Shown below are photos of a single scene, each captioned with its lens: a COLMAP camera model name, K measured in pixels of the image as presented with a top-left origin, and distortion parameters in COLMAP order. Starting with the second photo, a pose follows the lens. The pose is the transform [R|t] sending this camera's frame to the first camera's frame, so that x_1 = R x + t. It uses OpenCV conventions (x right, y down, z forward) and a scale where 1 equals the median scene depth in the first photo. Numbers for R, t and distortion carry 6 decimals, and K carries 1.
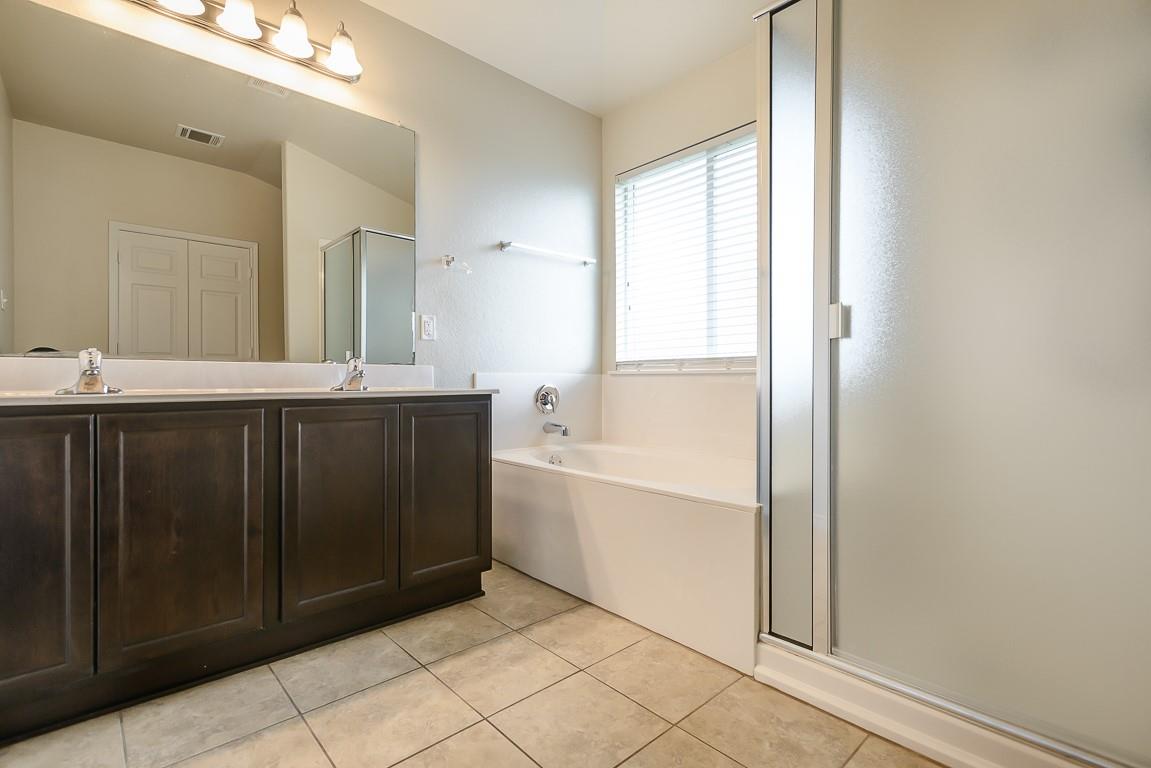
lens RADIAL K [[537.3, 0, 575.5], [0, 537.3, 384.0], [0, 0, 1]] dist [0.012887, -0.000200]
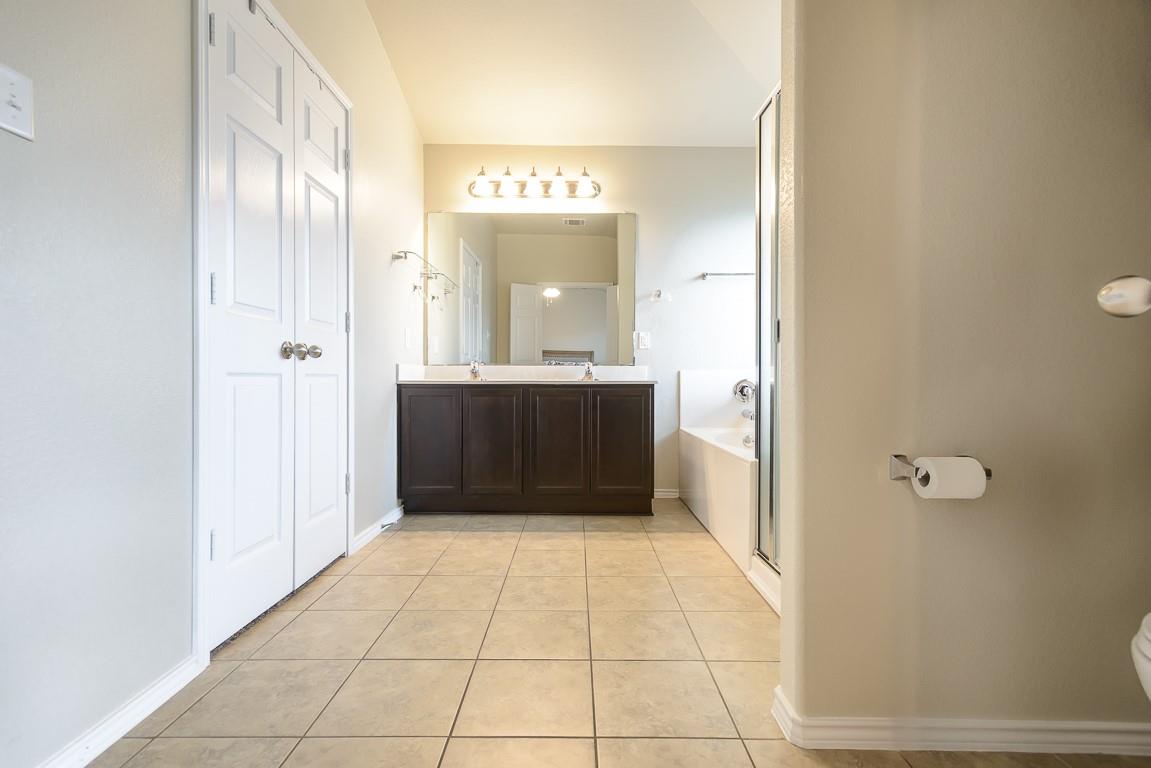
lens RADIAL K [[537.3, 0, 575.5], [0, 537.3, 384.0], [0, 0, 1]] dist [0.012887, -0.000200]
pose [[0.735947, 0.006346, -0.677010, 0.714039], [-0.006904, 0.999974, 0.001868, 0.017746], [0.677004, 0.003299, 0.735972, -0.278845]]
